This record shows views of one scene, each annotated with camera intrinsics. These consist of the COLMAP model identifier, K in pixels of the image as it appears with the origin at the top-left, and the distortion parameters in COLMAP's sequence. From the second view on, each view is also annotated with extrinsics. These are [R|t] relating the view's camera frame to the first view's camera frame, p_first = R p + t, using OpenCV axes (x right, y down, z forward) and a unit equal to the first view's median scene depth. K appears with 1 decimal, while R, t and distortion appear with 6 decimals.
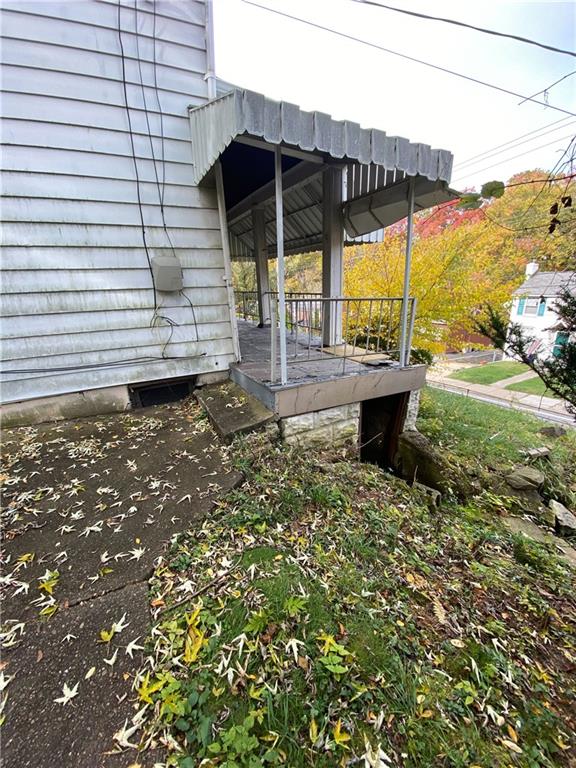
lens RADIAL K [[310.1, 0, 295.5], [0, 310.1, 386.4], [0, 0, 1]] dist [-0.018632, -0.002465]
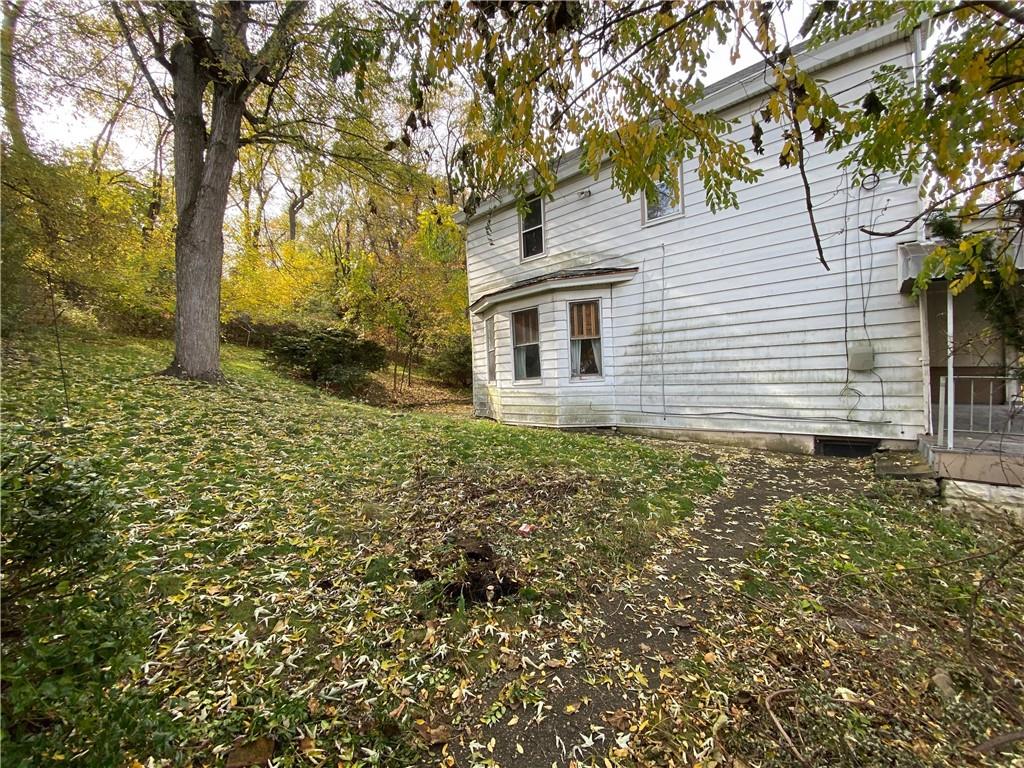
lens RADIAL K [[413.5, 0, 508.4], [0, 413.5, 392.5], [0, 0, 1]] dist [-0.018632, -0.002465]
pose [[0.343594, 0.047527, -0.937915, 0.753015], [-0.260828, 0.964256, -0.046690, 0.274437], [0.902171, 0.260677, 0.343709, -0.994738]]
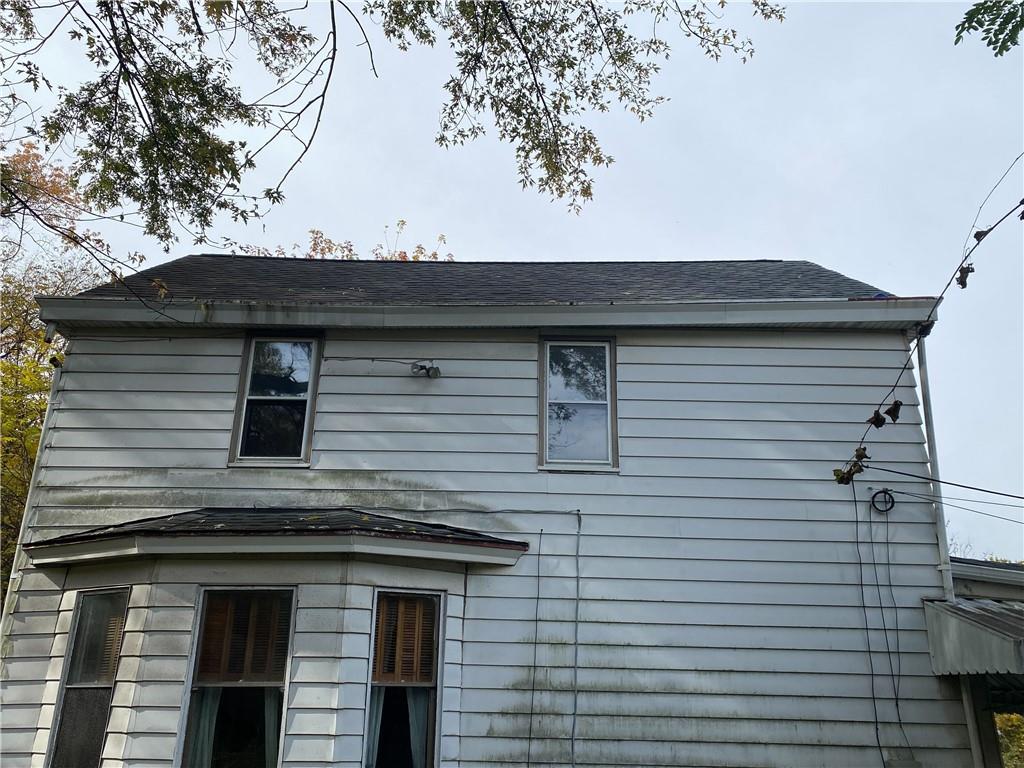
lens RADIAL K [[840.3, 0, 510.4], [0, 840.3, 386.5], [0, 0, 1]] dist [0.041886, -0.020769]
pose [[0.885988, -0.121655, -0.447465, -0.212910], [-0.186464, 0.790049, -0.583998, 0.324693], [0.424566, 0.600851, 0.677290, -1.620506]]
